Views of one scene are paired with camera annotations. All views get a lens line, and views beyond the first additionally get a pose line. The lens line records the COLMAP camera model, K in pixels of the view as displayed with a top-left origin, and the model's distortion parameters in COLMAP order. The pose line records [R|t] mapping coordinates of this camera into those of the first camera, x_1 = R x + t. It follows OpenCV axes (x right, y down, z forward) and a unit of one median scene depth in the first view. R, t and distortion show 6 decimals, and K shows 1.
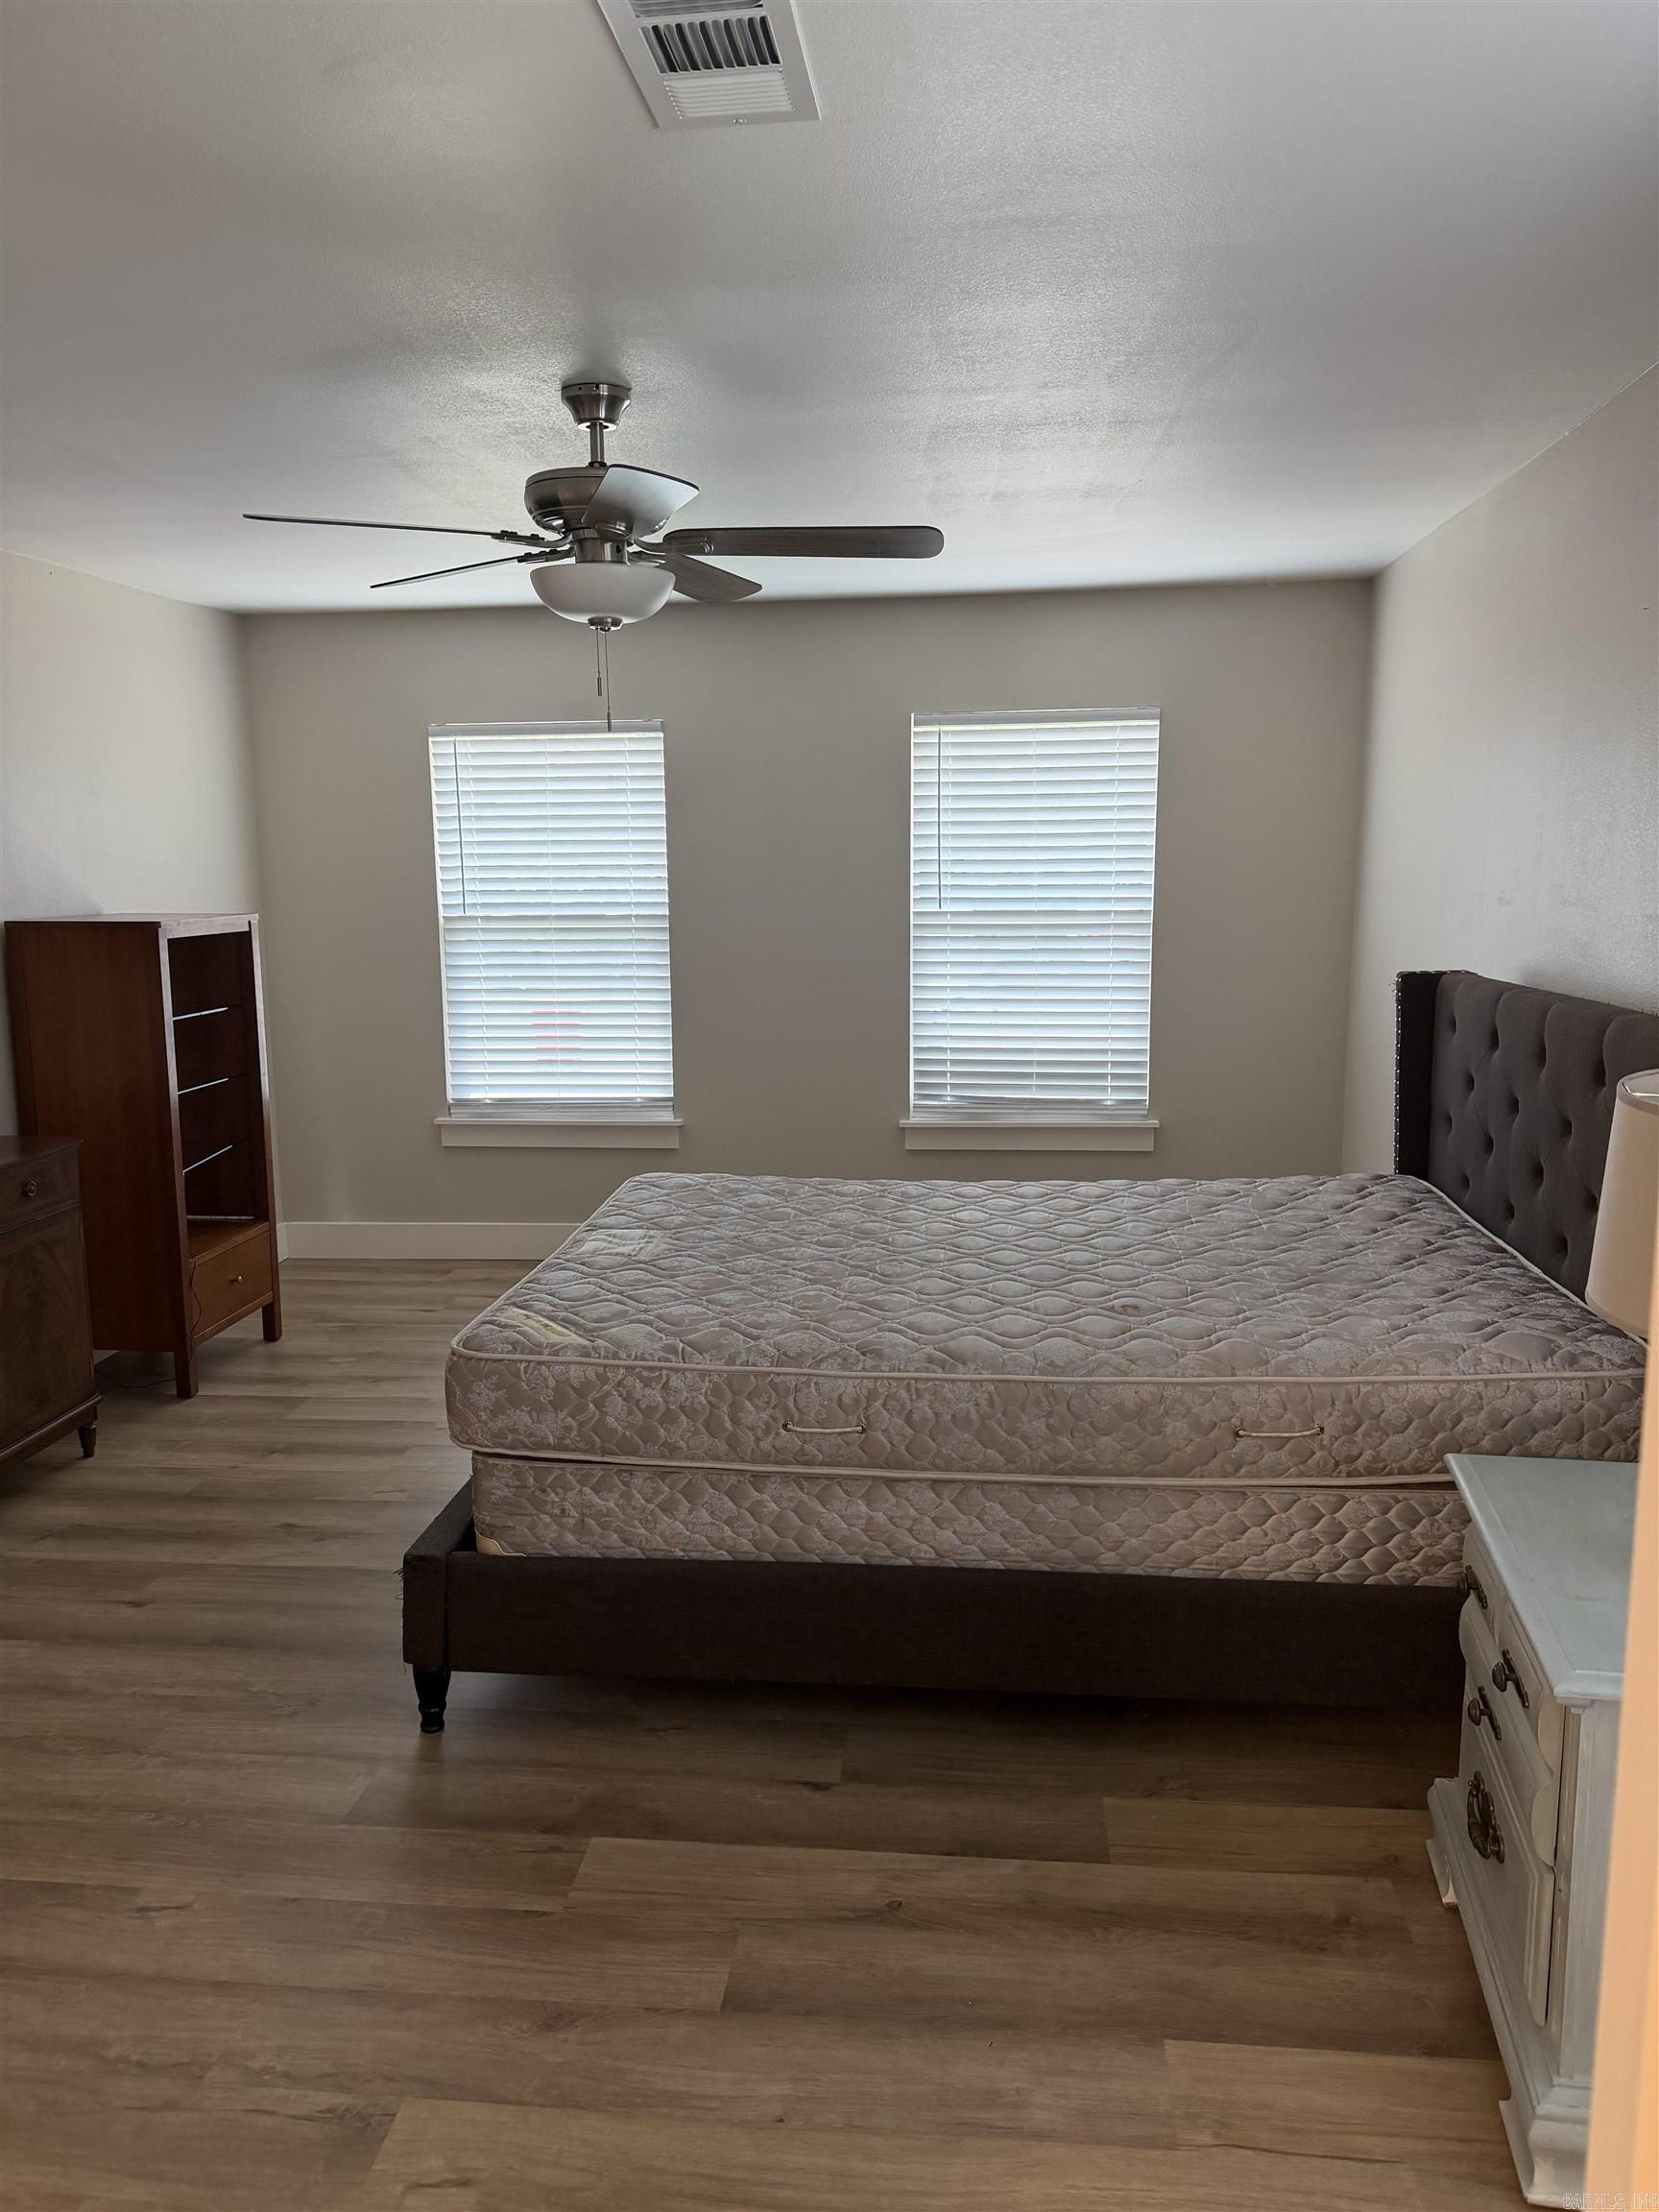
lens RADIAL K [[1563.5, 0, 835.3], [0, 1563.5, 1106.2], [0, 0, 1]] dist [0.074406, -0.094059]
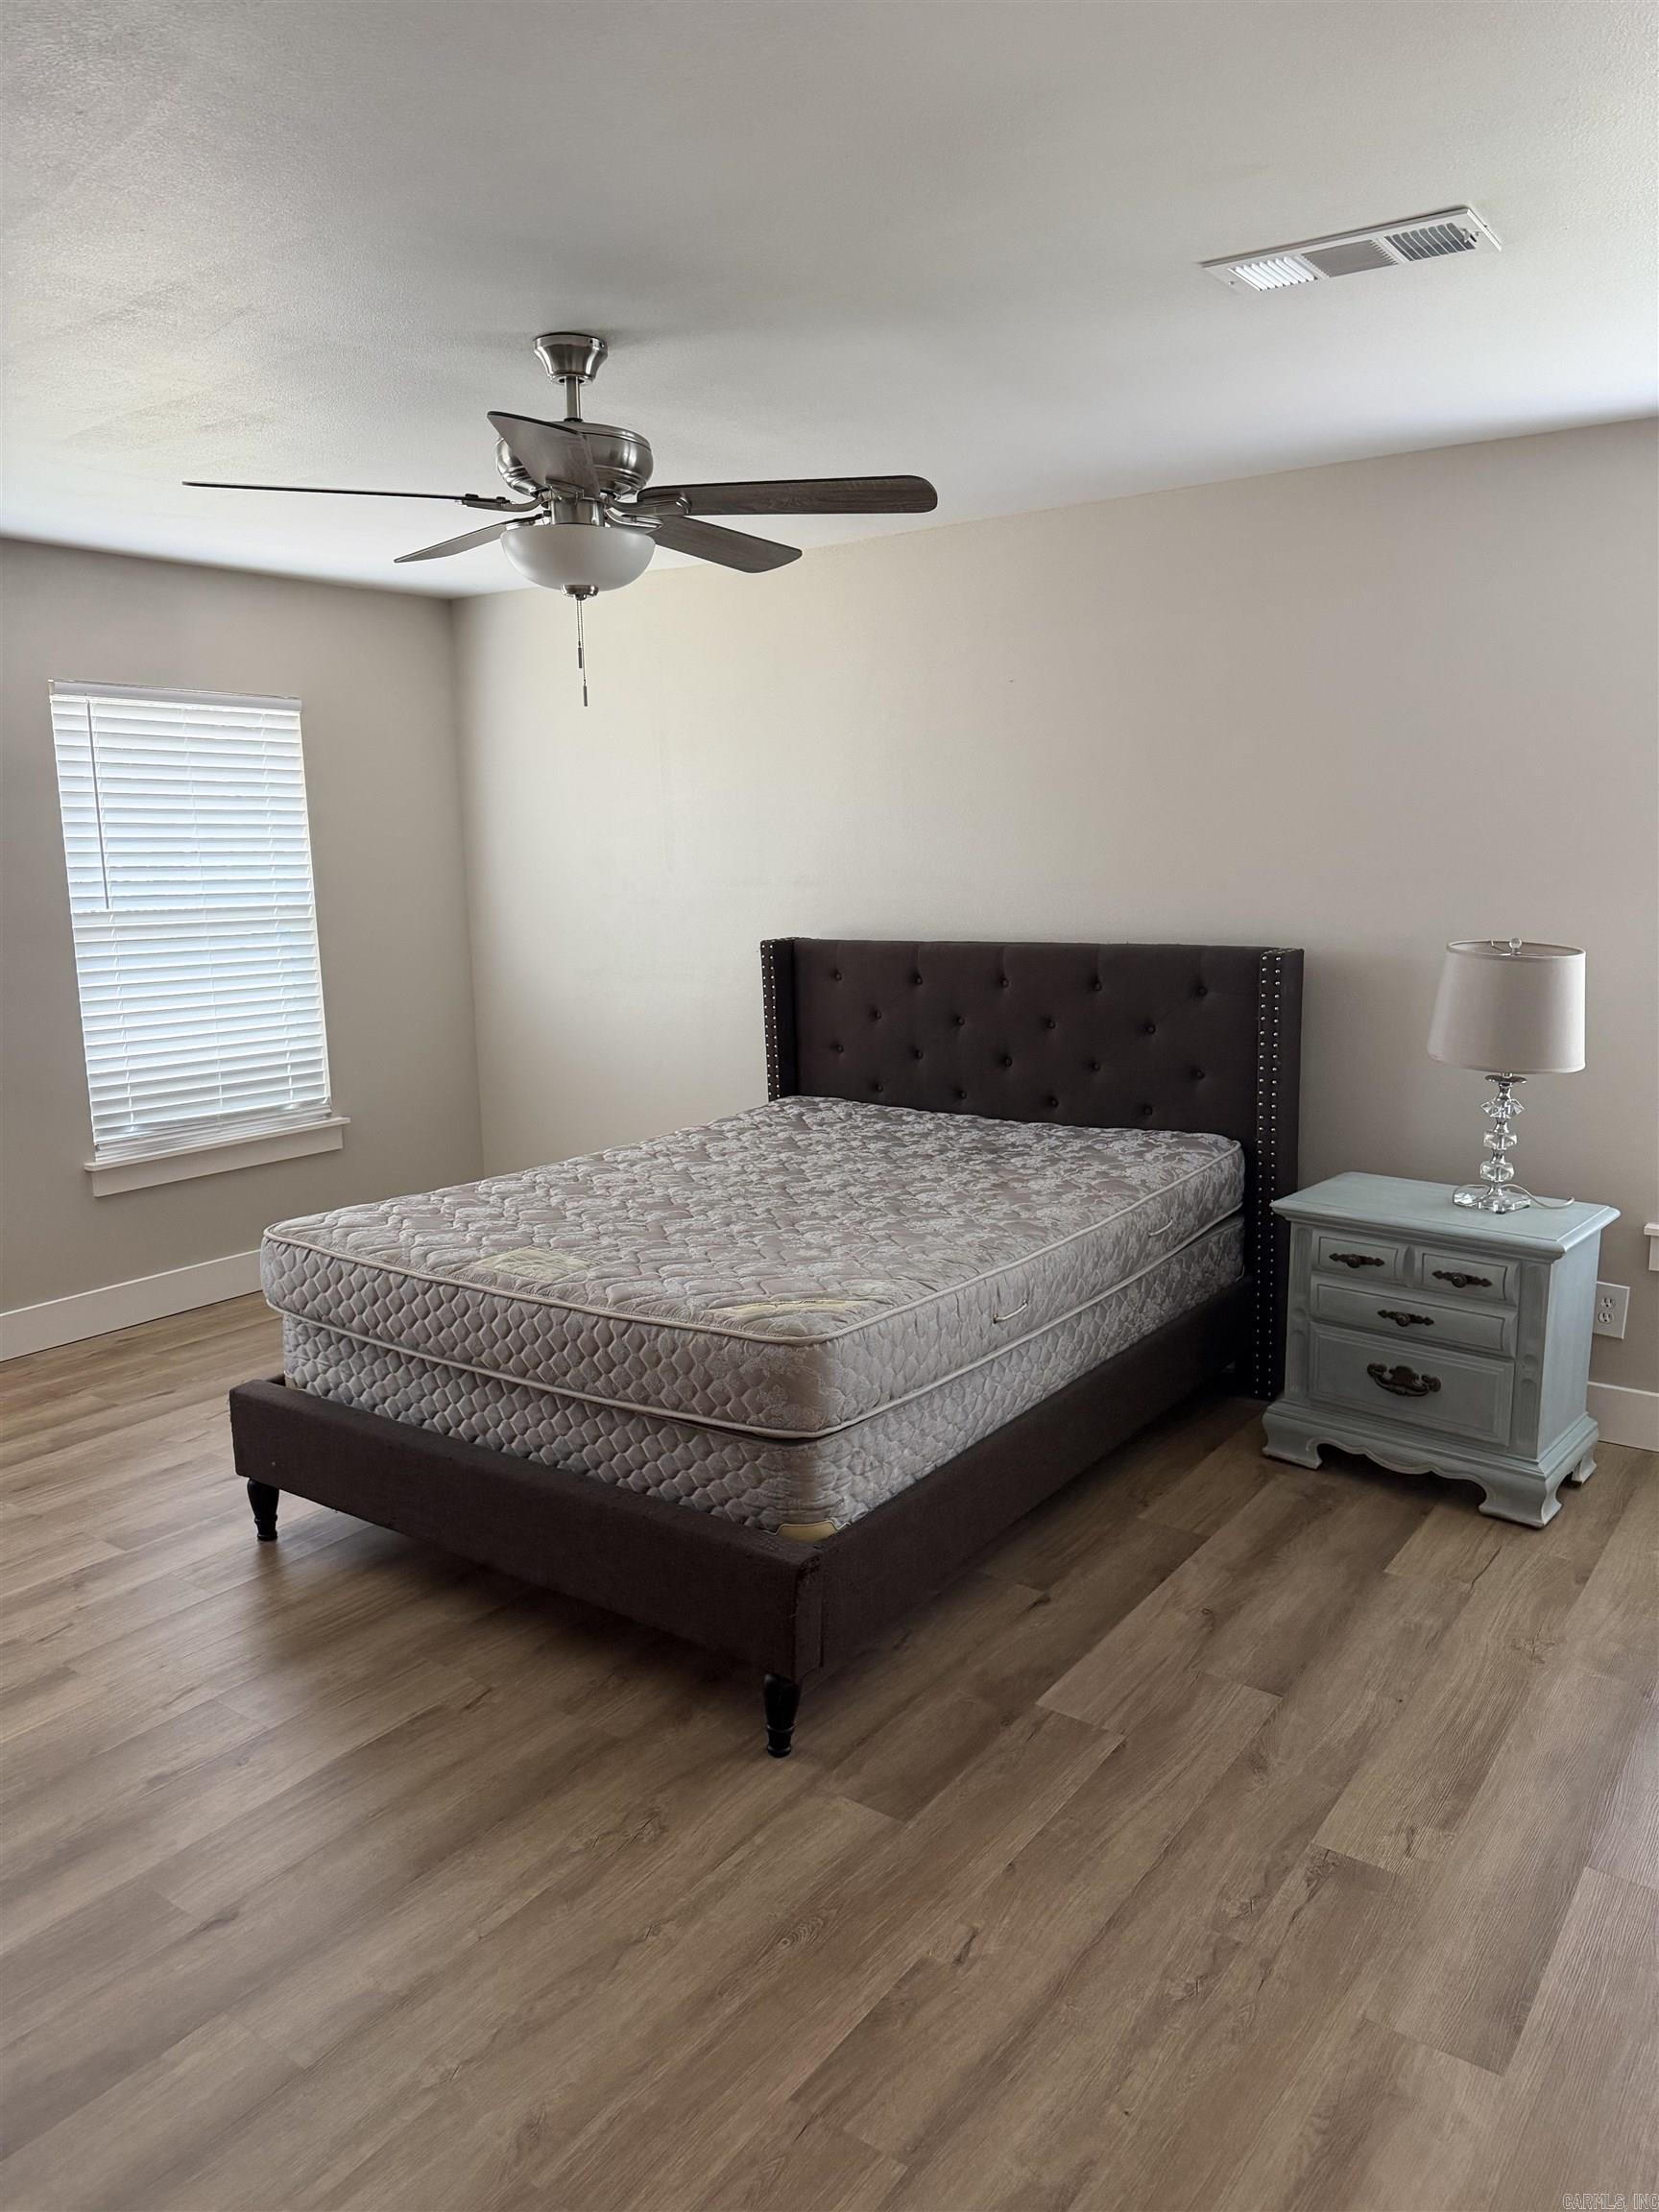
lens RADIAL K [[1563.5, 0, 837.8], [0, 1563.5, 1106.7], [0, 0, 1]] dist [0.074406, -0.094059]
pose [[0.488742, -0.140617, 0.861022, -0.513351], [0.145483, 0.986243, 0.078487, -0.030292], [-0.860213, 0.086904, 0.502475, 0.235219]]
